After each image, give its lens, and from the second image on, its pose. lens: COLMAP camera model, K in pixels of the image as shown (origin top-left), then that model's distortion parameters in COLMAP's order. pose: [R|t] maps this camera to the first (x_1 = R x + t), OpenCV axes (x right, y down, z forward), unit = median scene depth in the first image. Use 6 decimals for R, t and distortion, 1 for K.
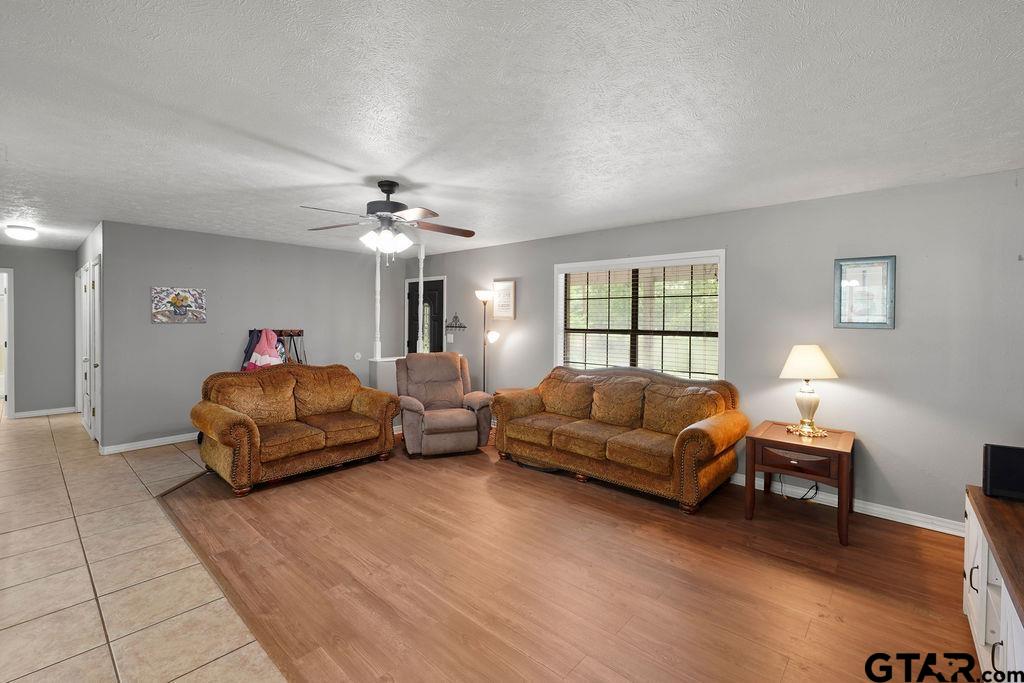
lens RADIAL K [[443.5, 0, 508.7], [0, 443.5, 320.8], [0, 0, 1]] dist [-0.015203, 0.003155]
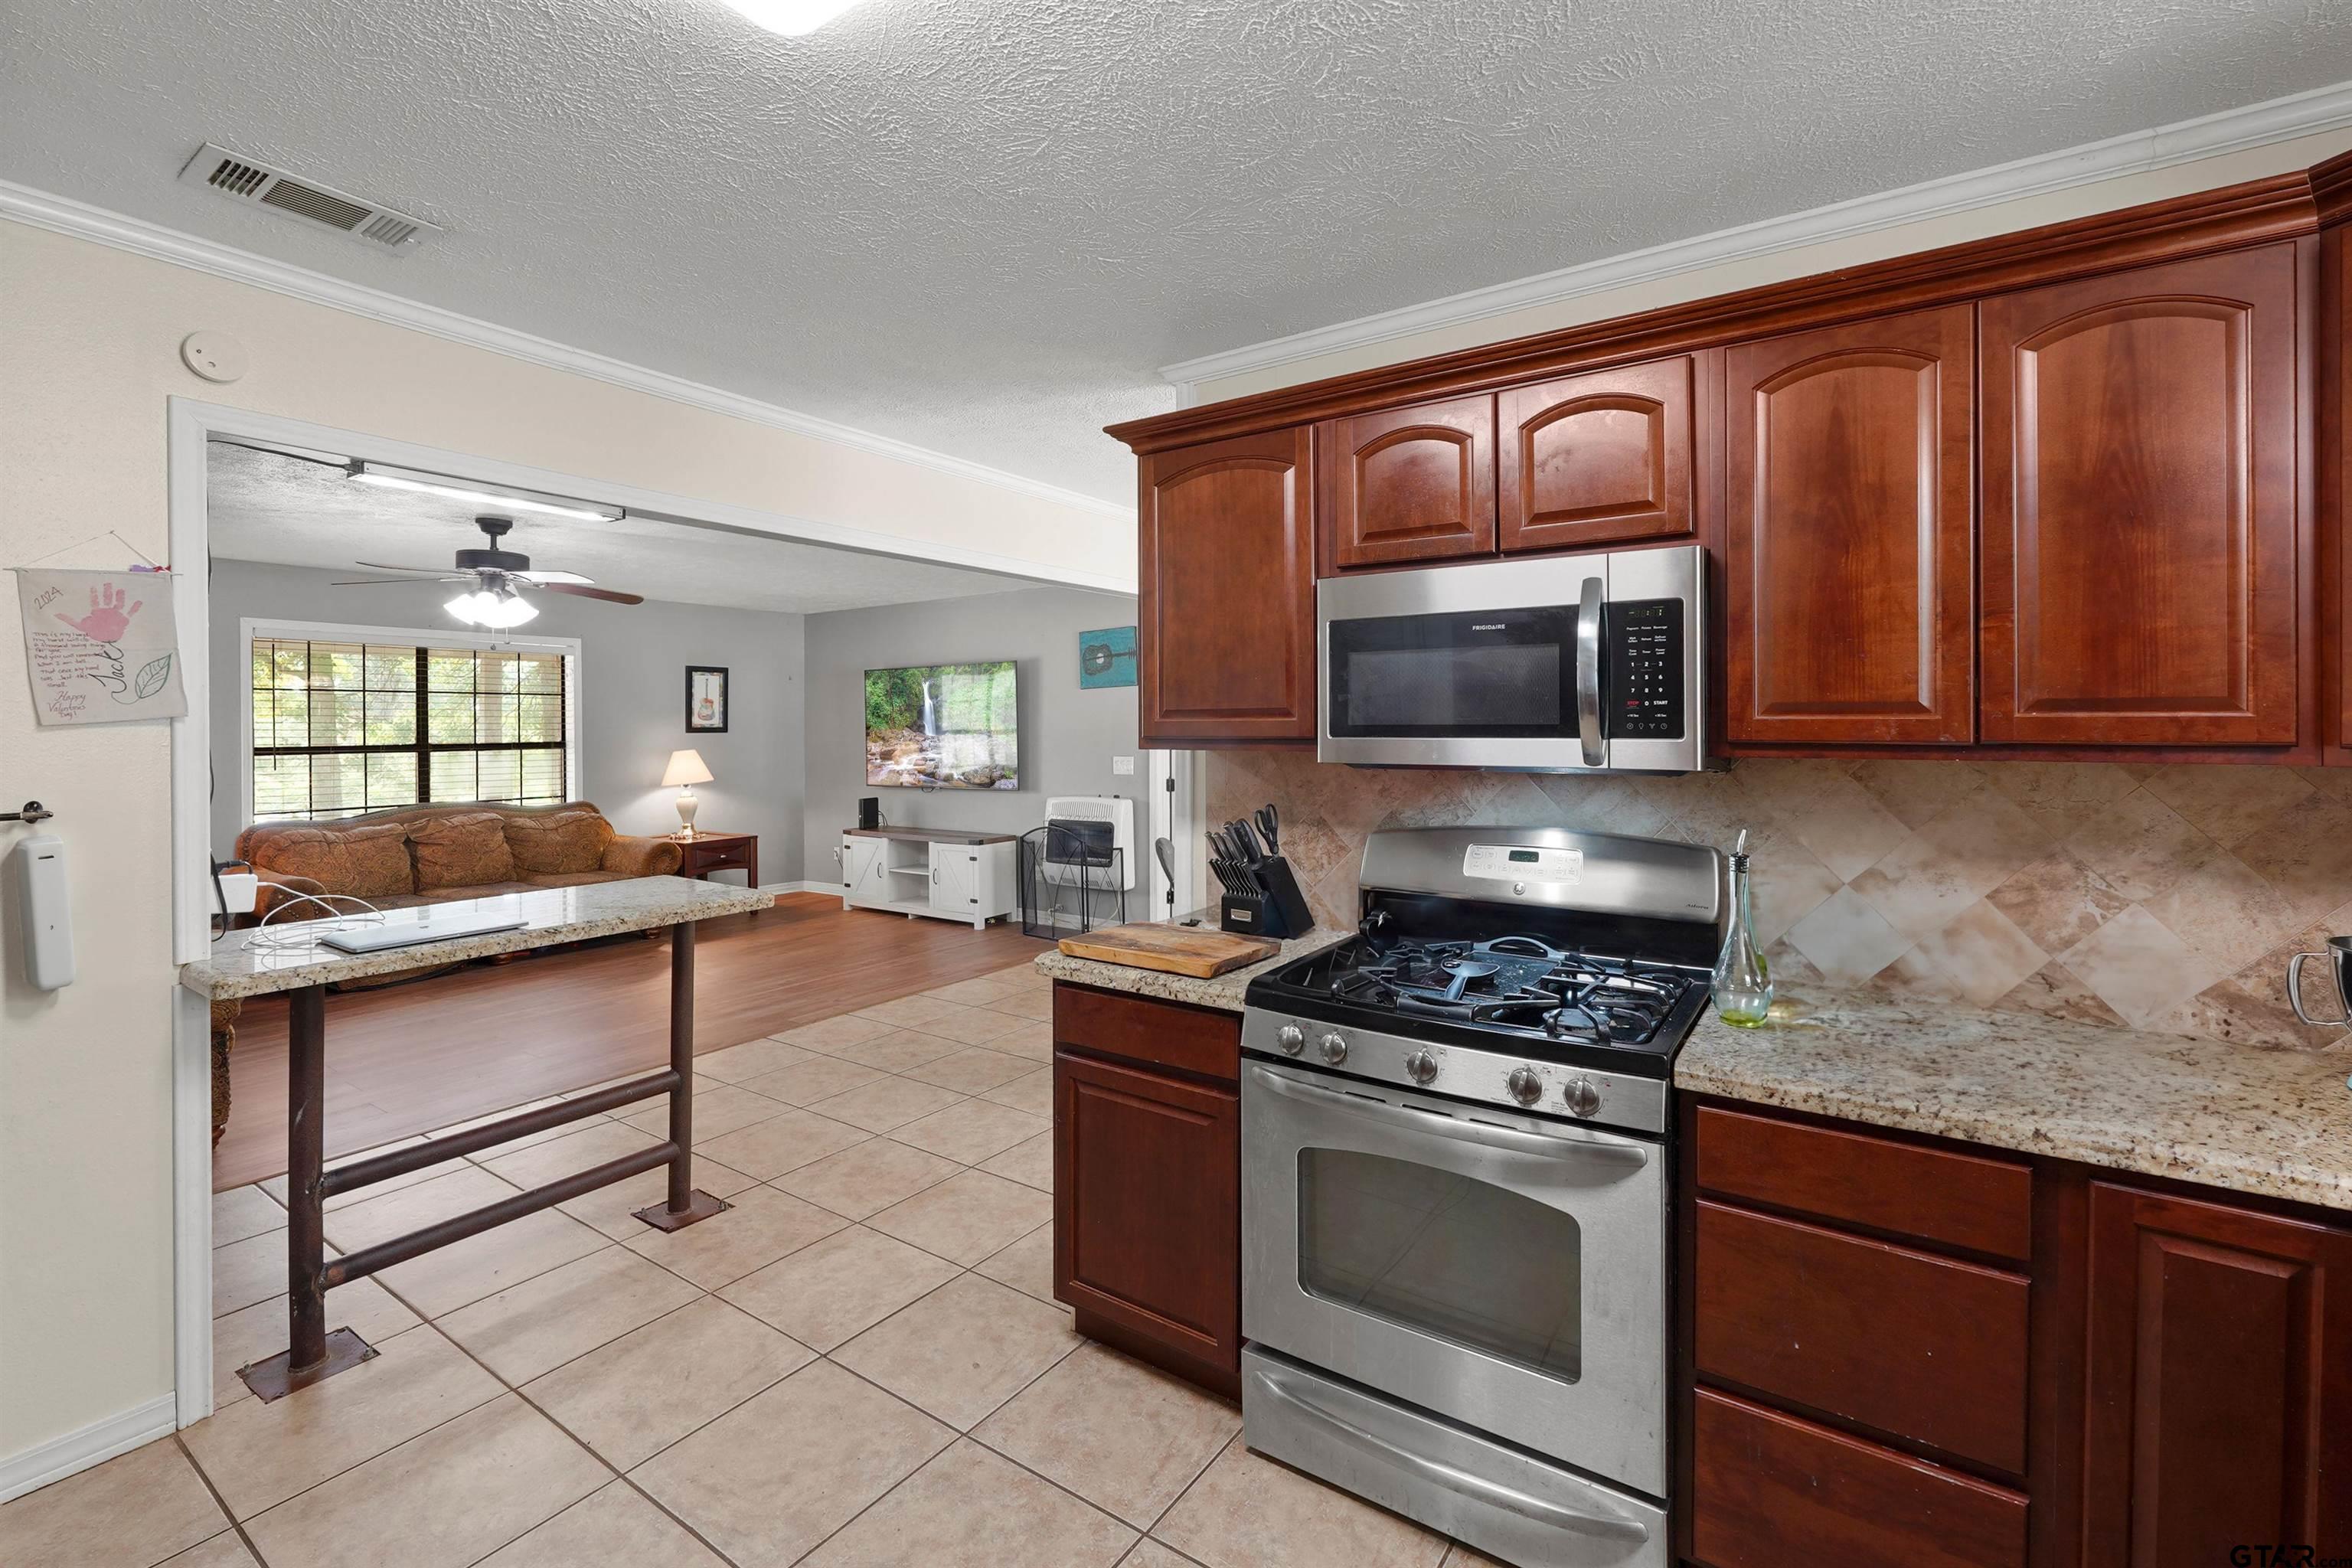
lens RADIAL K [[1018.6, 0, 1165.2], [0, 1018.6, 715.5], [0, 0, 1]] dist [-0.015203, 0.003155]
pose [[-0.118031, 0.001147, 0.993009, -1.285521], [0.010320, 0.999947, 0.000072, -0.009681], [-0.992956, 0.010256, -0.118036, 0.135299]]
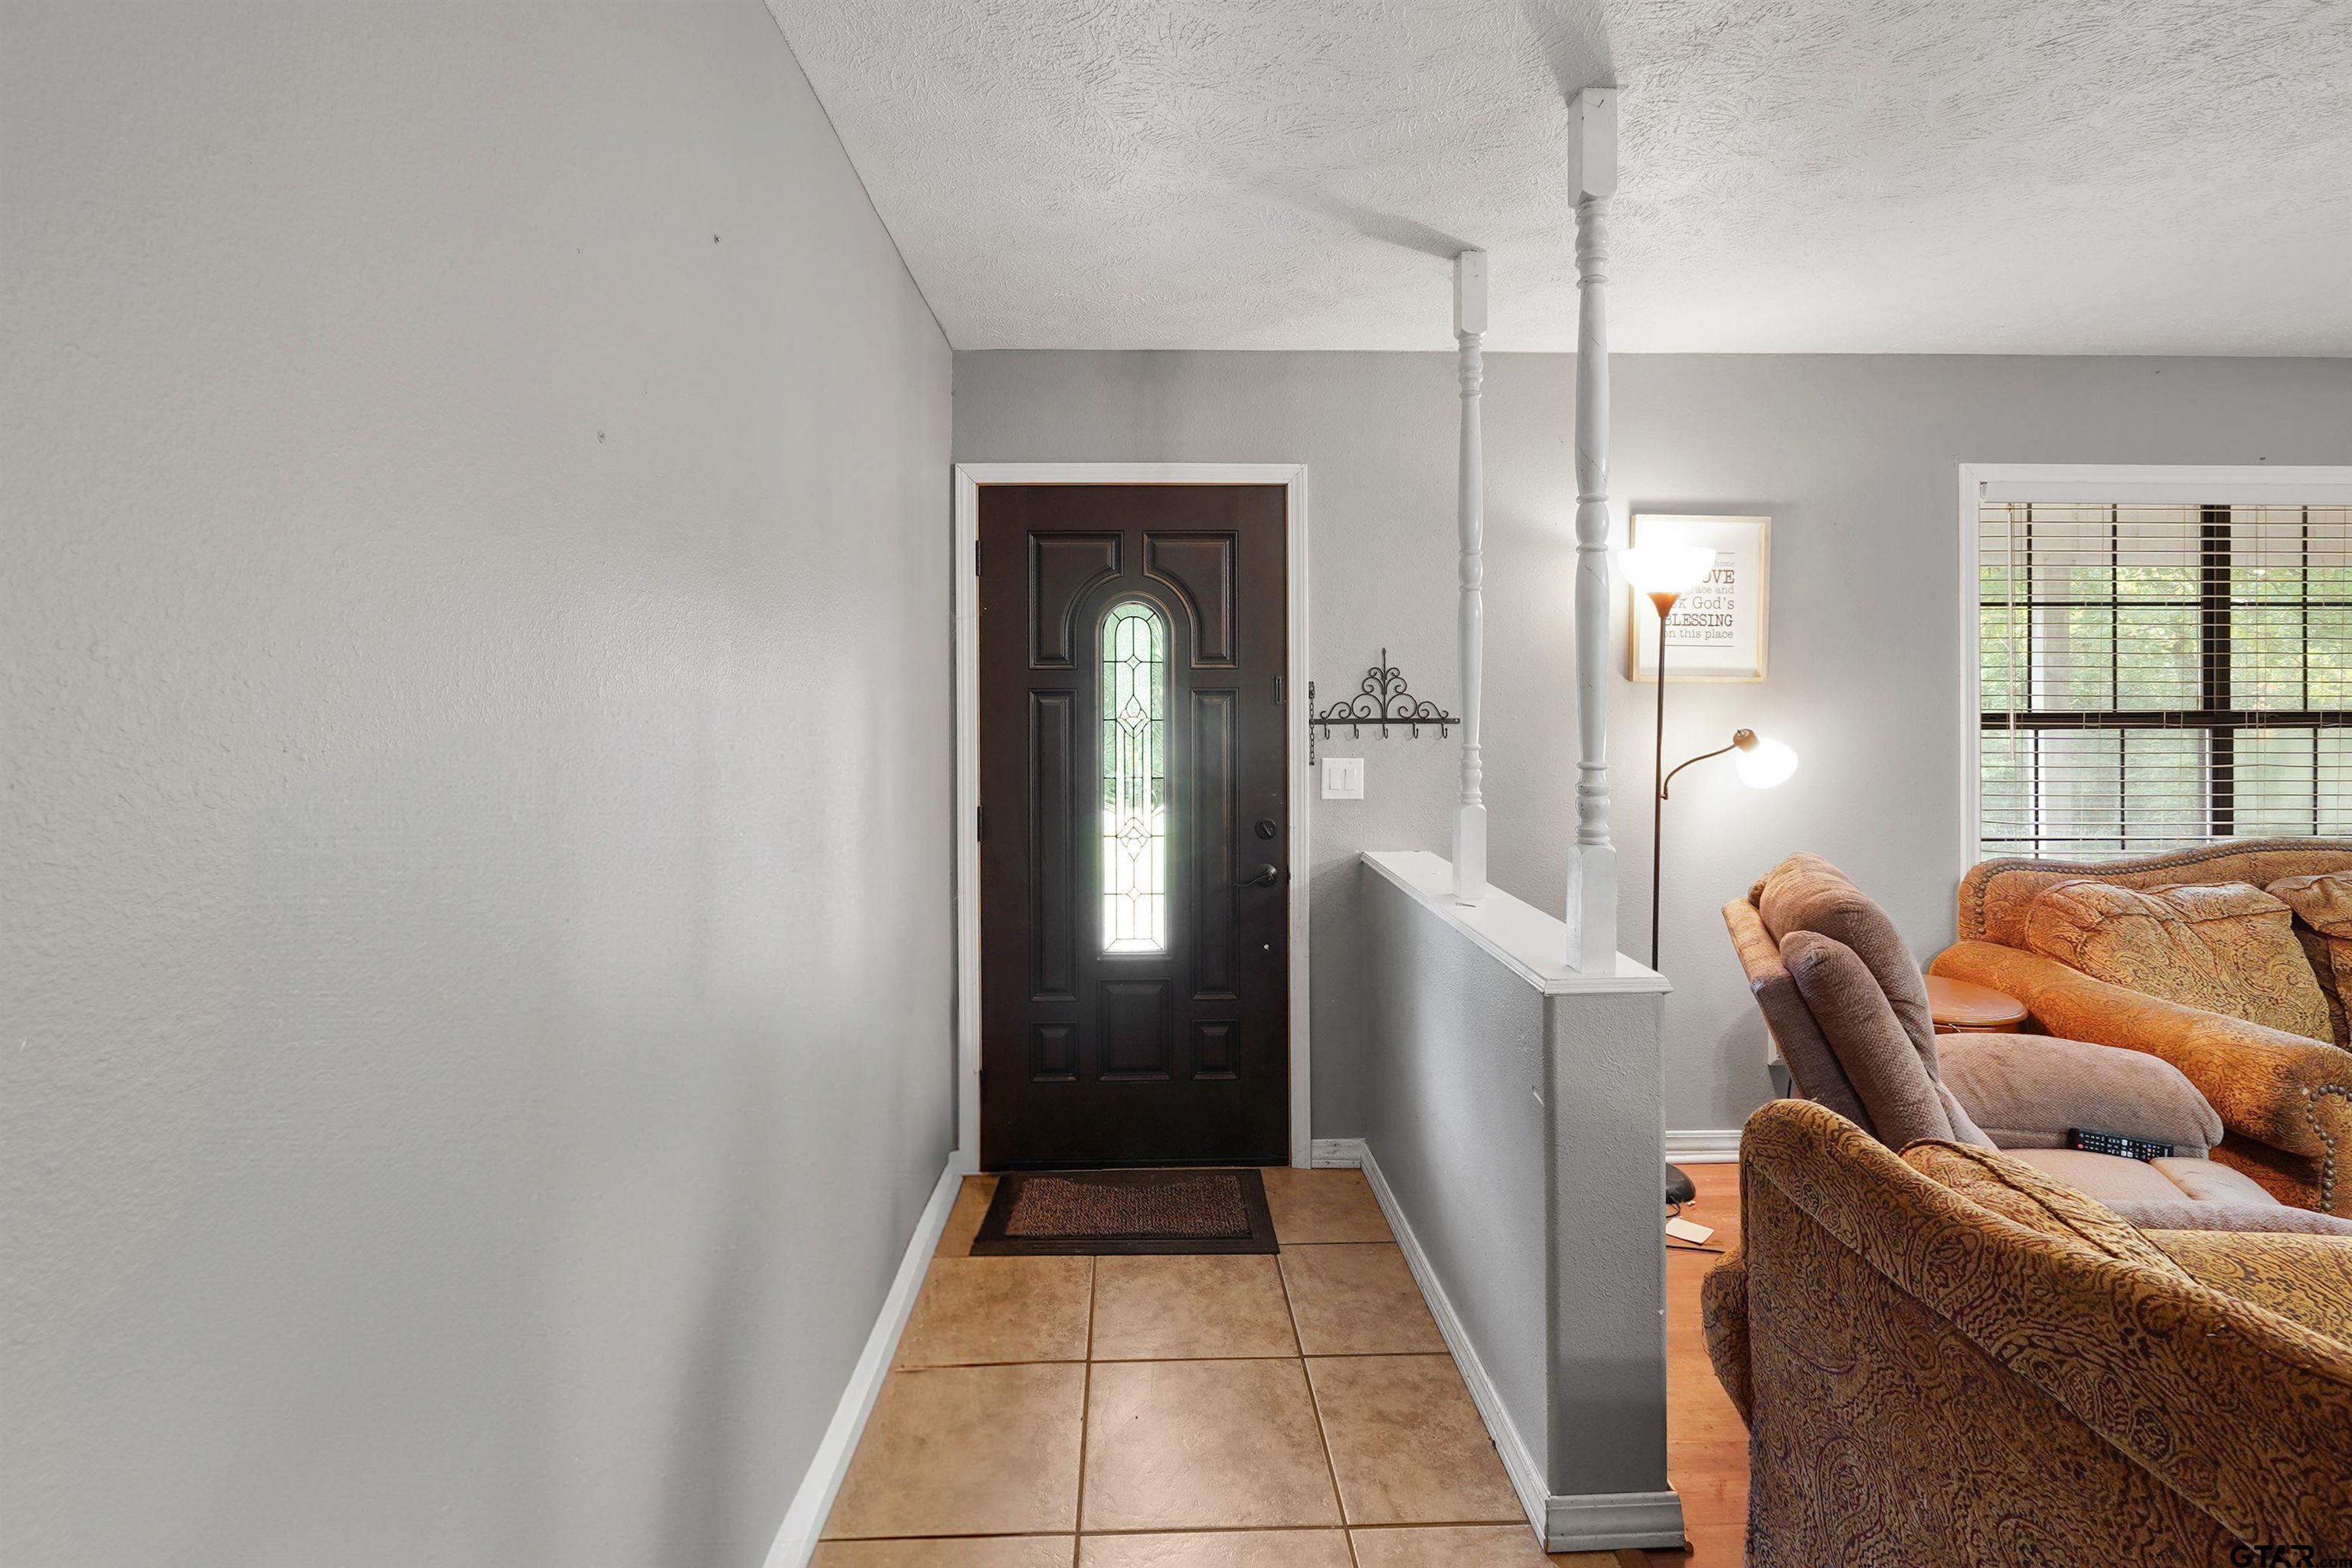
lens RADIAL K [[1018.6, 0, 1152.1], [0, 1018.6, 685.2], [0, 0, 1]] dist [-0.015203, 0.003155]
pose [[0.735610, -0.007310, 0.677366, -0.720672], [0.010623, 0.999943, -0.000745, -0.004428], [-0.677322, 0.007744, 0.735646, 1.016260]]
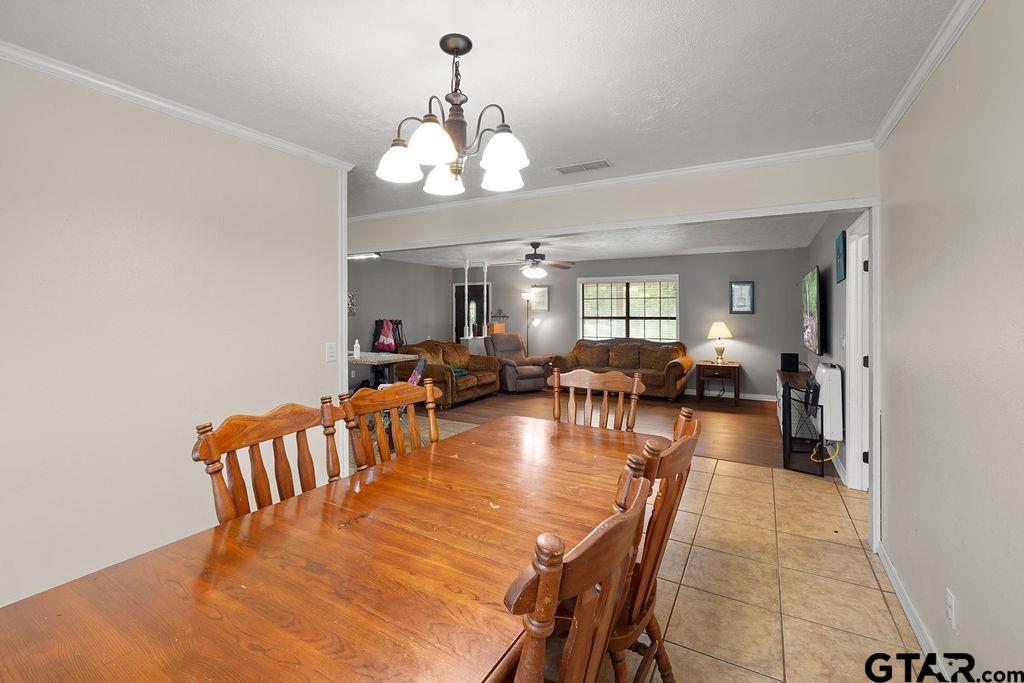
lens RADIAL K [[443.5, 0, 516.4], [0, 443.5, 305.8], [0, 0, 1]] dist [-0.015203, 0.003155]
pose [[0.975001, -0.006721, 0.222101, -0.551534], [0.009876, 0.999865, -0.013097, -0.004331], [-0.221983, 0.014963, 0.974936, -0.636864]]
